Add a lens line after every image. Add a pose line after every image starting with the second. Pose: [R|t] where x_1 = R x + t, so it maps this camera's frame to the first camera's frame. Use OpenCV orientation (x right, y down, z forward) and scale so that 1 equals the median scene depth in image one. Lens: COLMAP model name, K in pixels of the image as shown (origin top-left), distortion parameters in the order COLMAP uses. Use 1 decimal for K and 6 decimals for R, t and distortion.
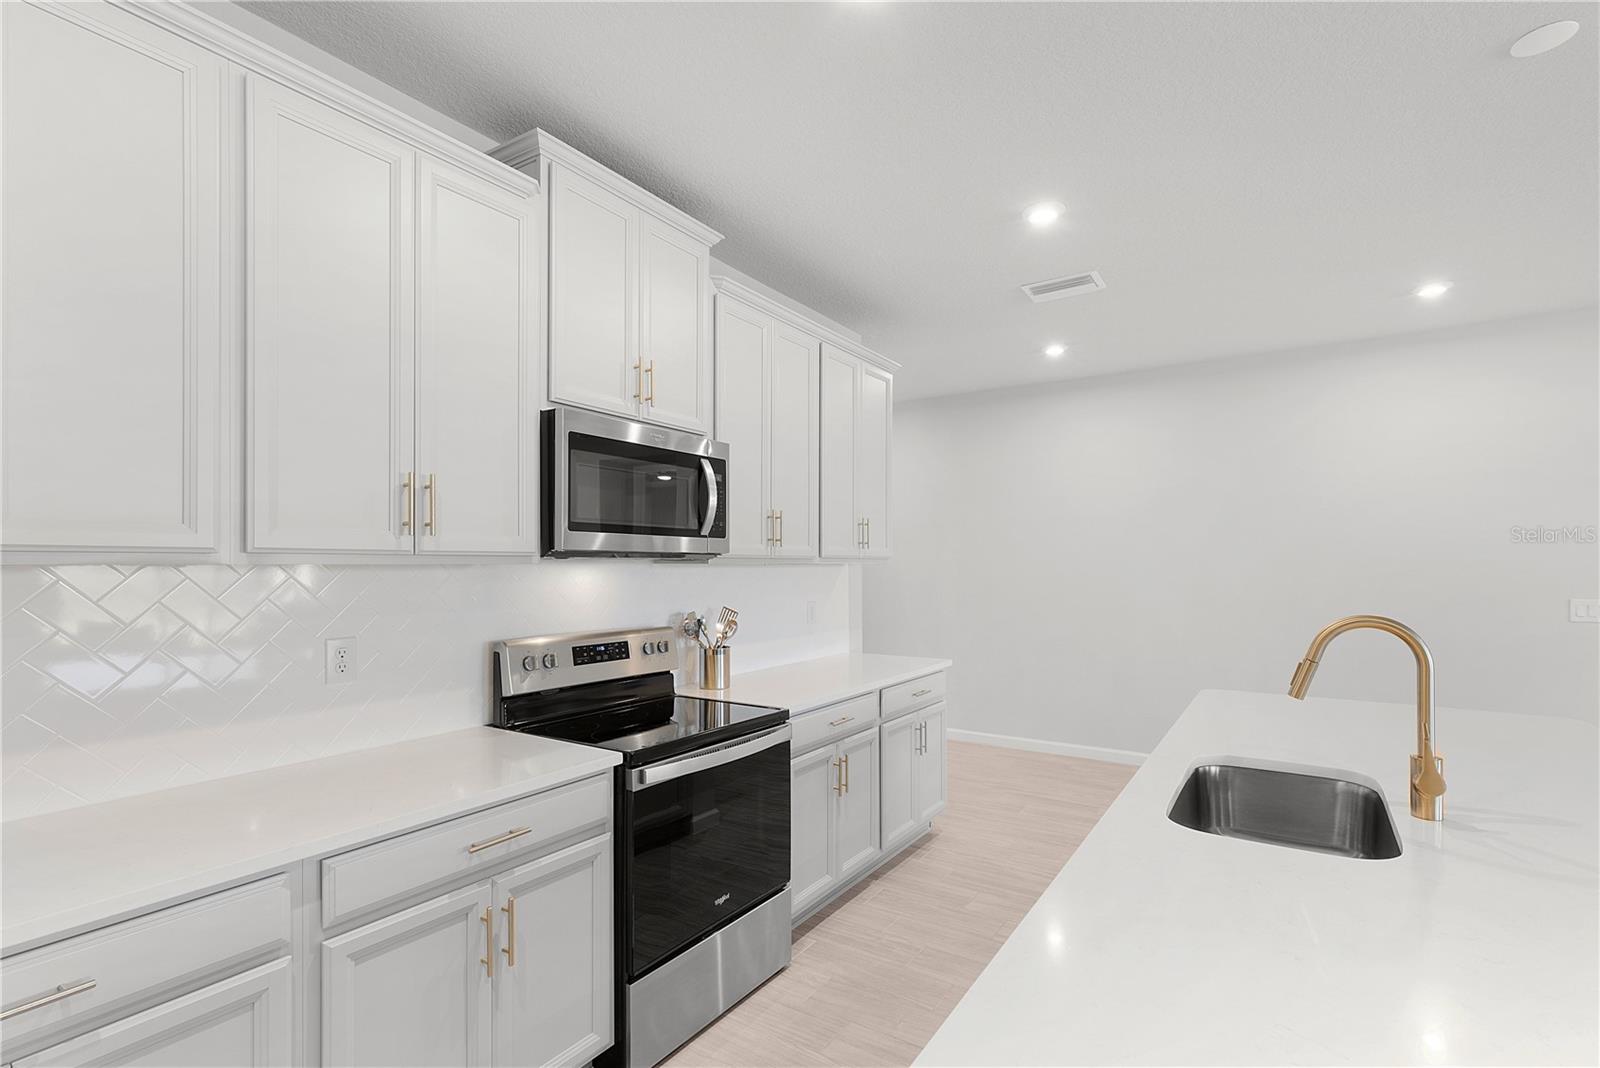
lens RADIAL K [[739.2, 0, 816.3], [0, 739.2, 566.1], [0, 0, 1]] dist [0.012279, -0.004877]
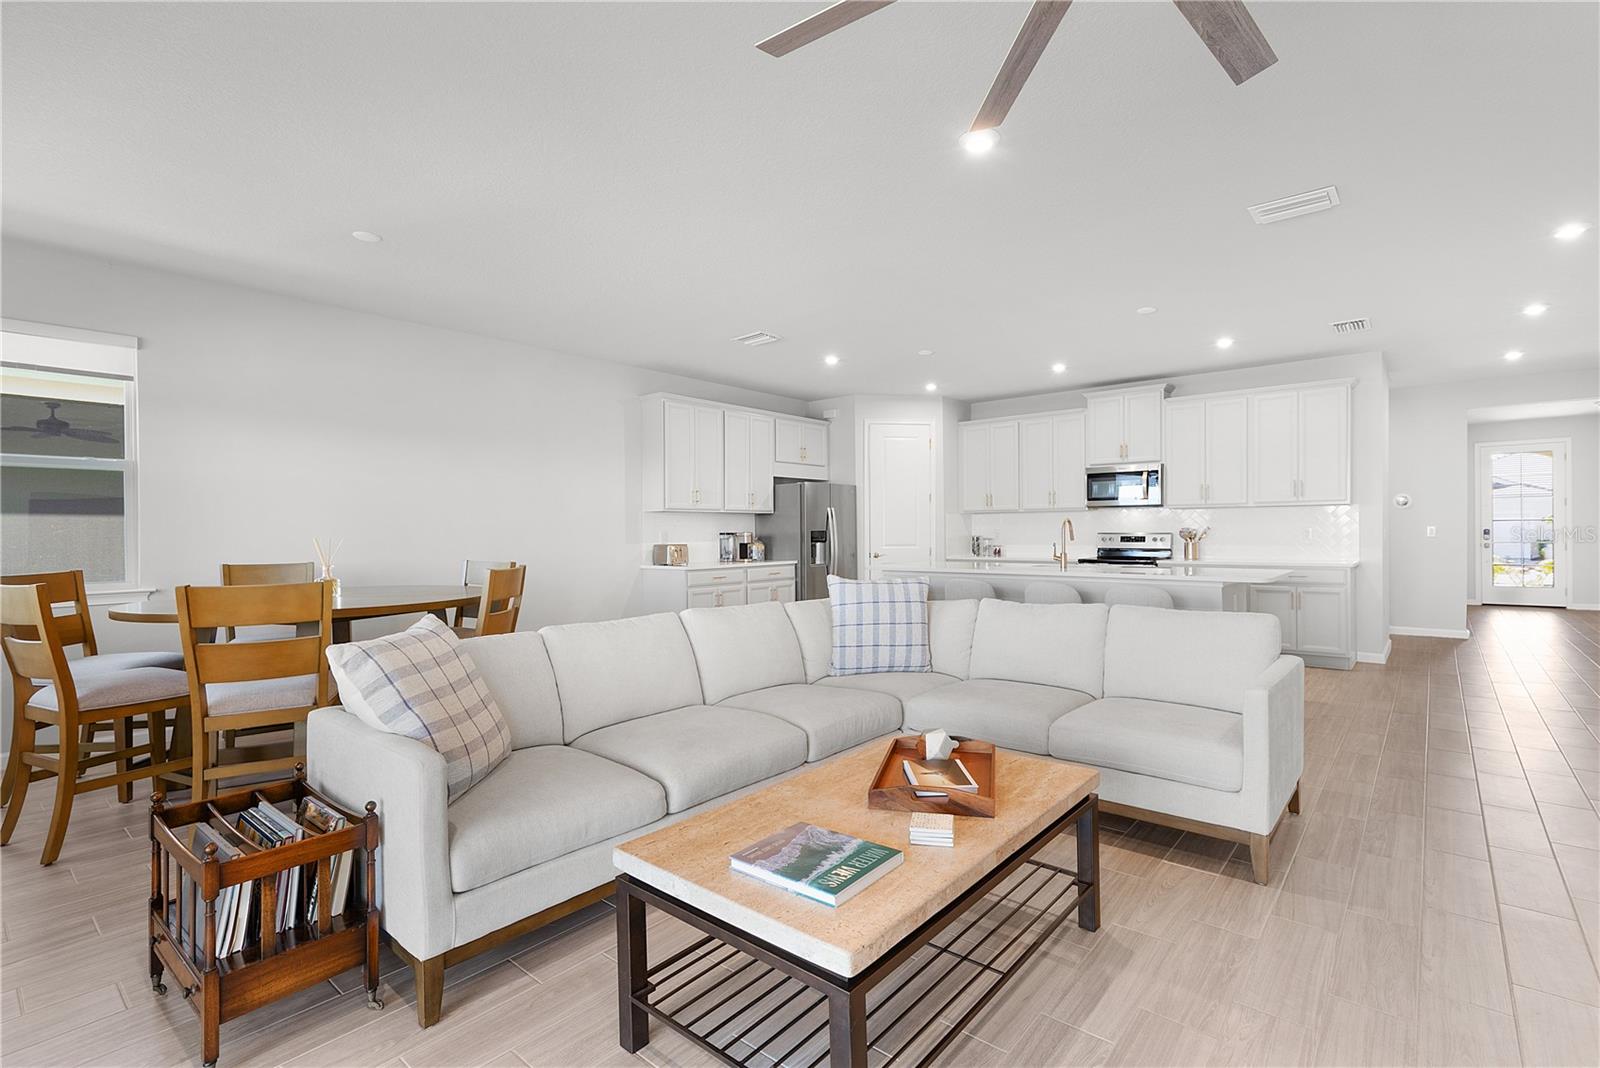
lens RADIAL K [[739.2, 0, 807.3], [0, 739.2, 532.7], [0, 0, 1]] dist [0.012279, -0.004877]
pose [[-0.136542, 0.004393, -0.990624, 2.890319], [0.009054, 0.999954, 0.003186, 0.070585], [0.990593, -0.008534, -0.136576, 0.106470]]
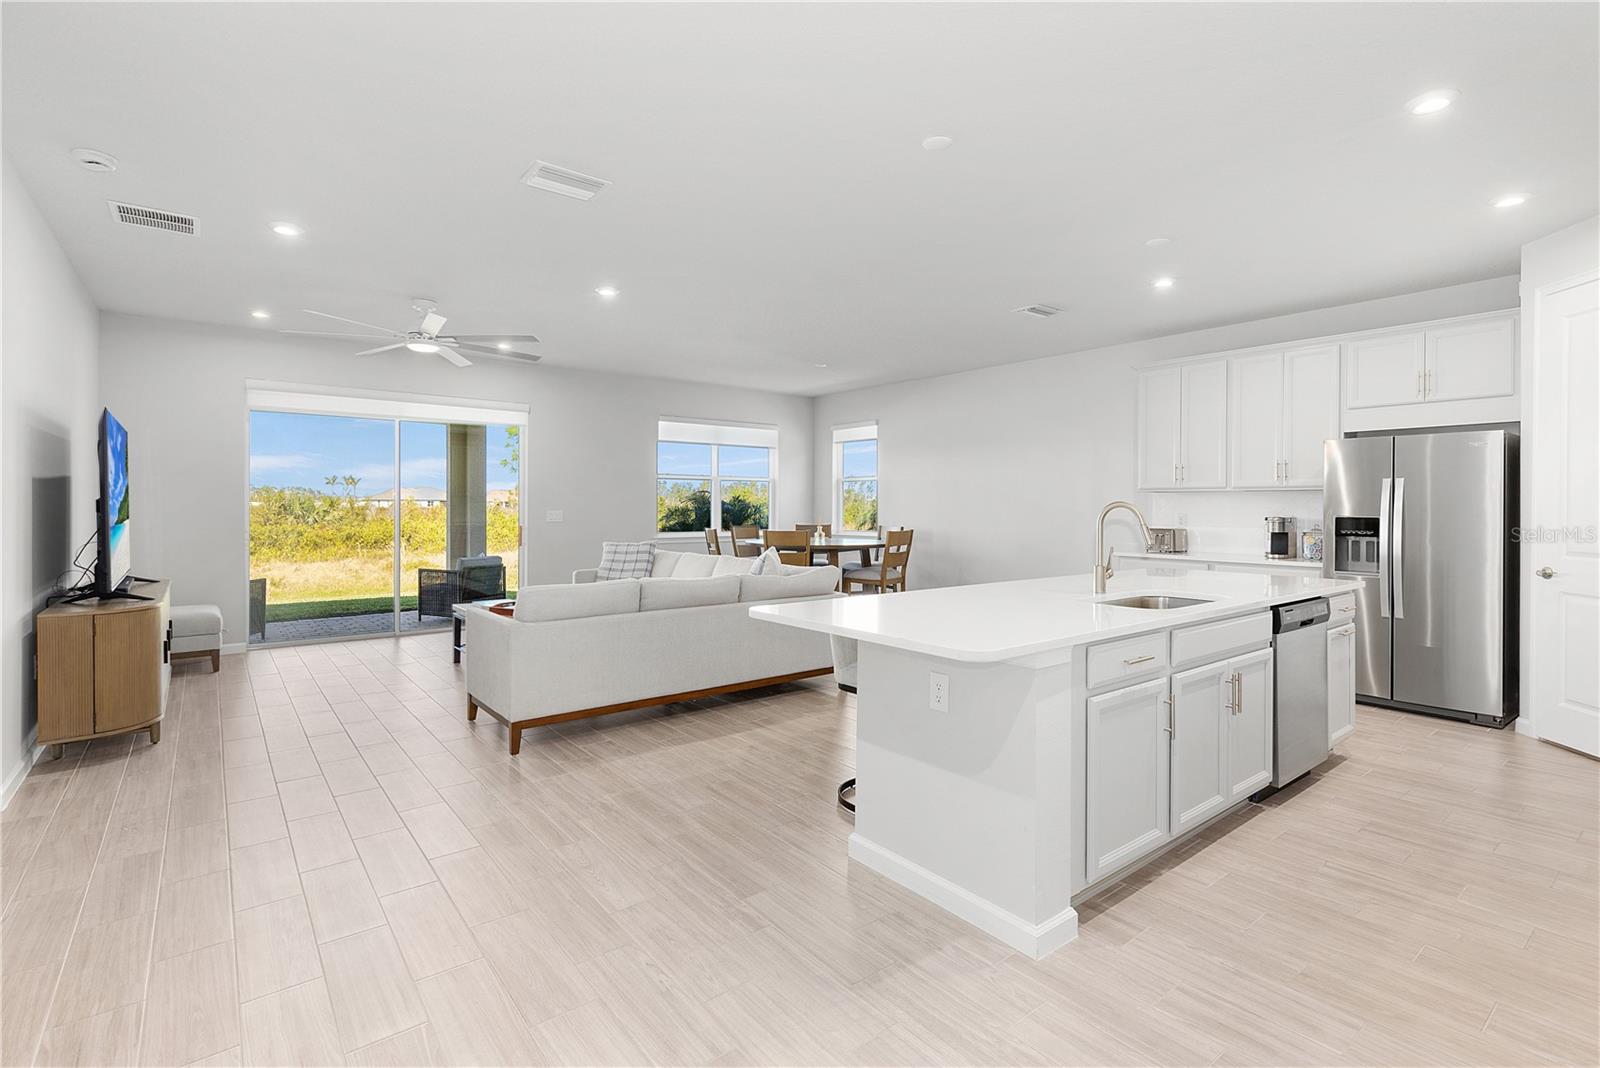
lens RADIAL K [[739.2, 0, 820.9], [0, 739.2, 507.9], [0, 0, 1]] dist [0.012279, -0.004877]
pose [[-0.948111, -0.002249, 0.317932, 0.531230], [-0.001971, 0.999997, 0.001196, 0.049338], [-0.317934, 0.000507, -0.948113, 1.937672]]
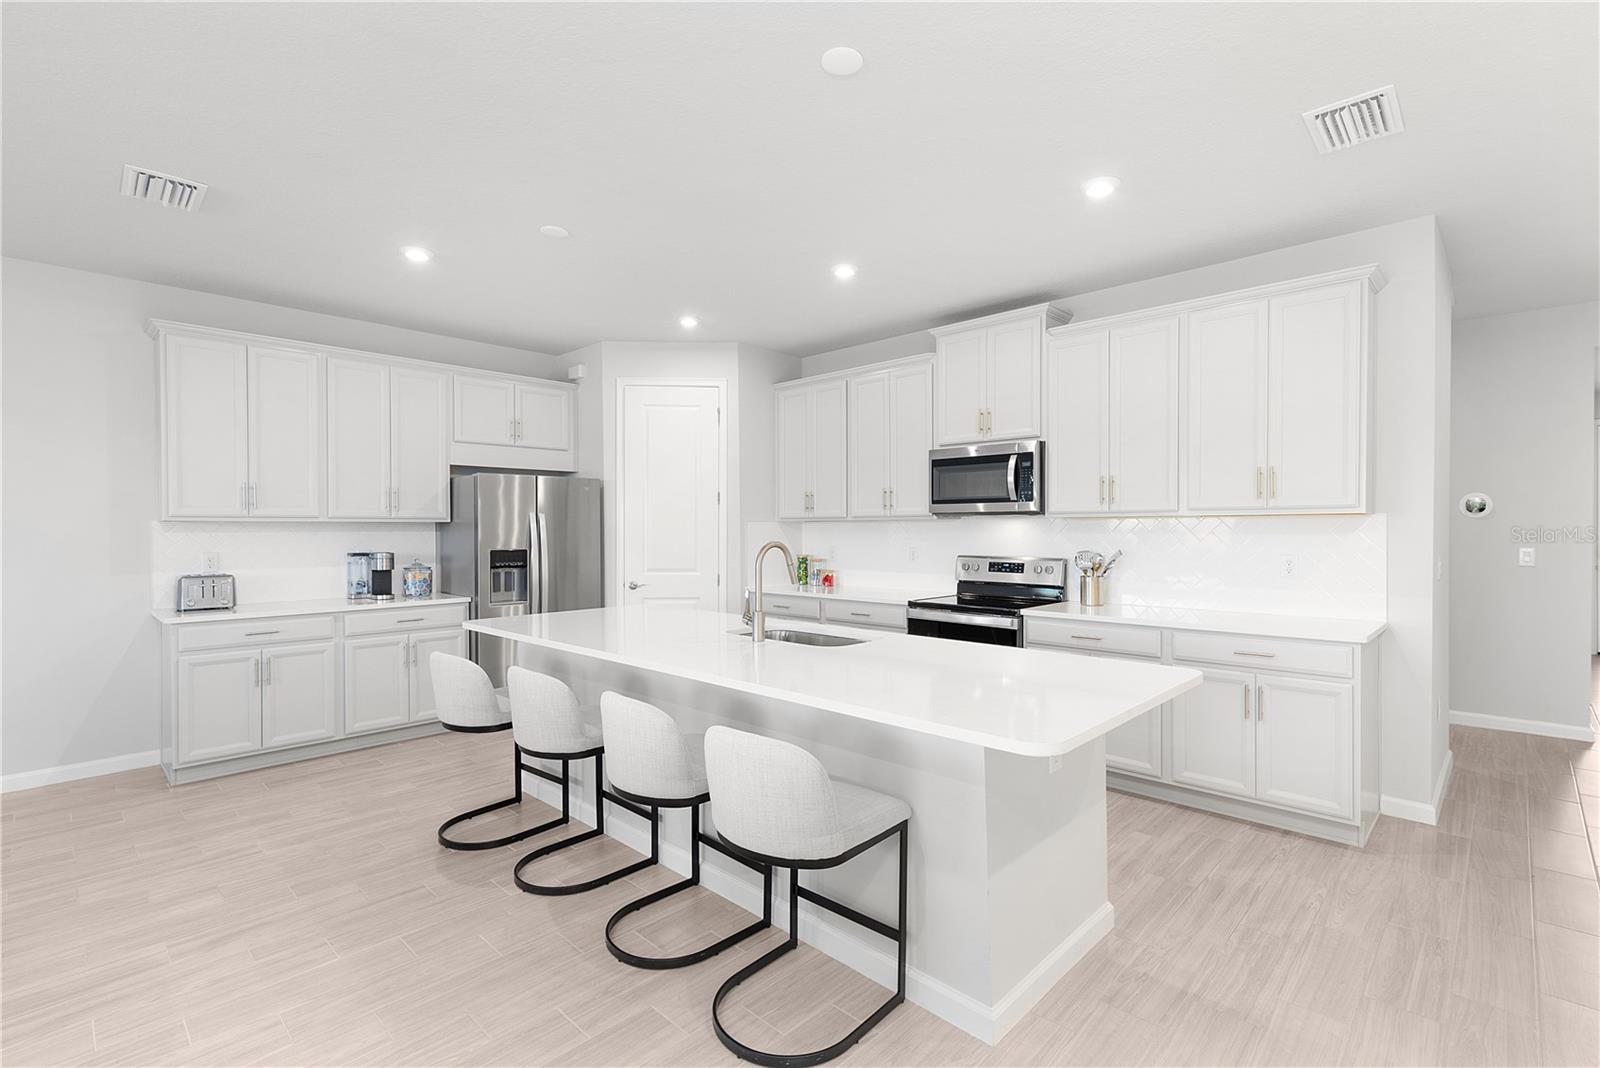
lens RADIAL K [[739.2, 0, 803.3], [0, 739.2, 534.5], [0, 0, 1]] dist [0.012279, -0.004877]
pose [[-0.197545, 0.010254, -0.980240, 1.606714], [0.004487, 0.999944, 0.009556, 0.016571], [0.980284, -0.002511, -0.197580, 0.879593]]
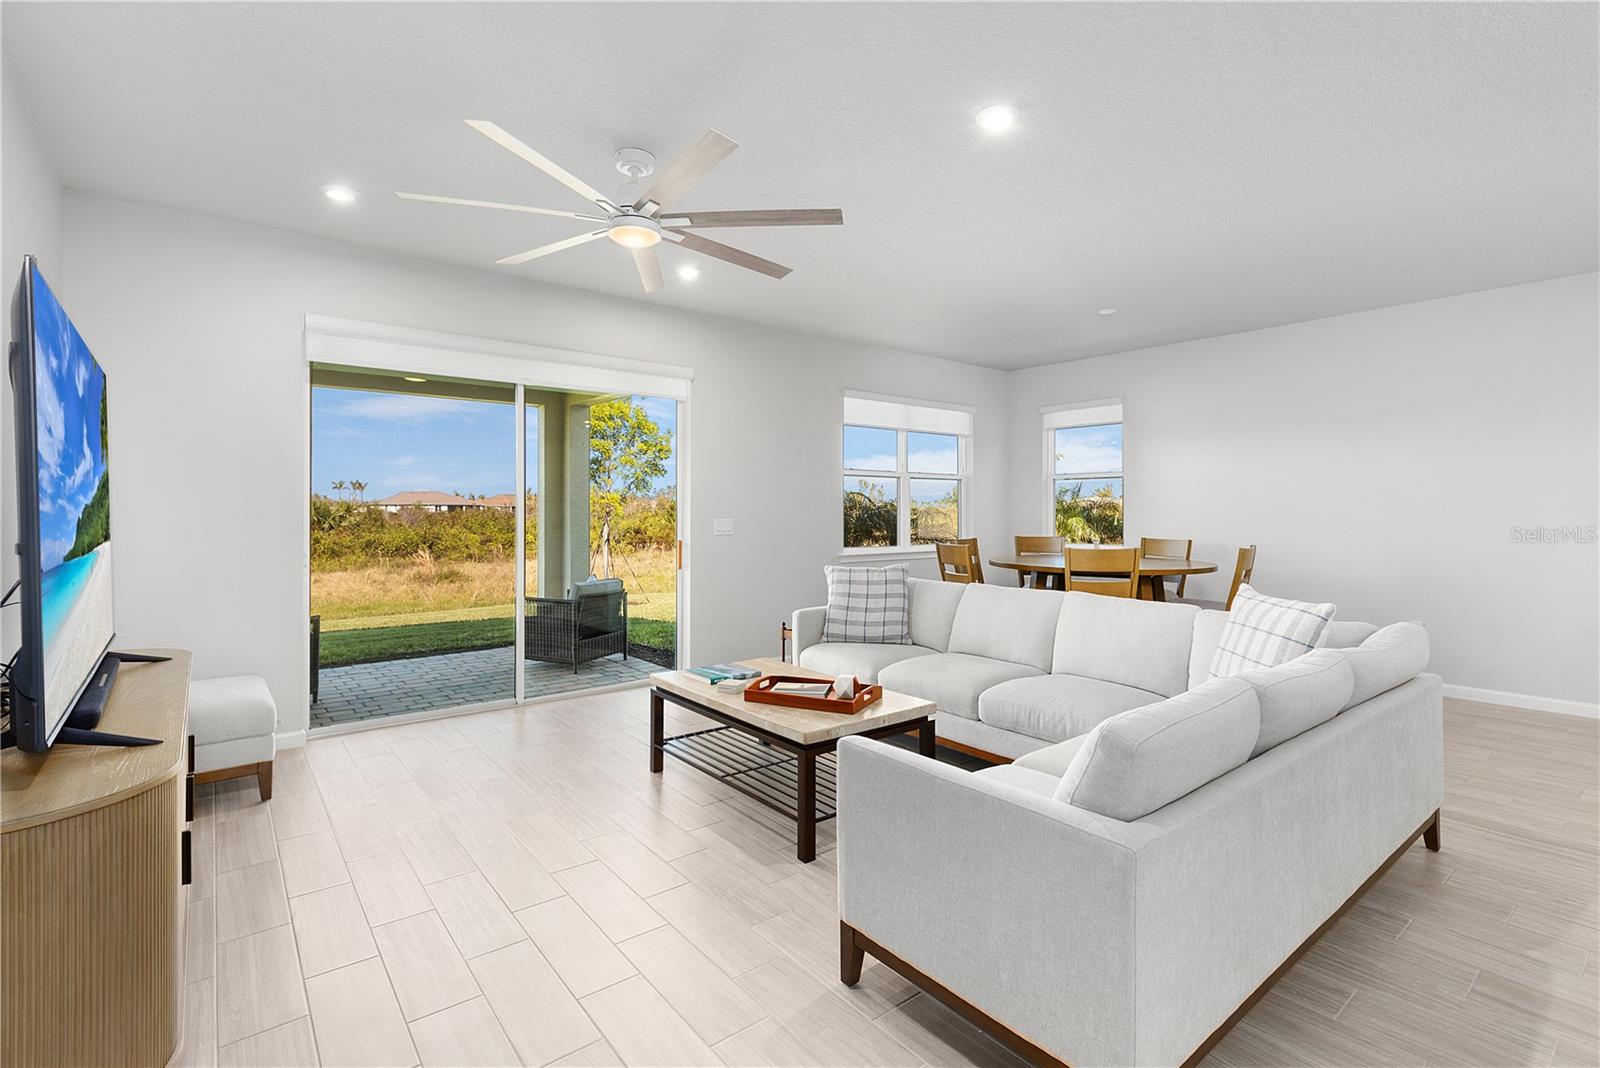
lens RADIAL K [[739.2, 0, 833.3], [0, 739.2, 512.7], [0, 0, 1]] dist [0.012279, -0.004877]
pose [[-0.949779, -0.001773, 0.312916, 1.629250], [-0.001369, 0.999998, 0.001509, 0.044470], [-0.312918, 0.001004, -0.949780, 1.312791]]
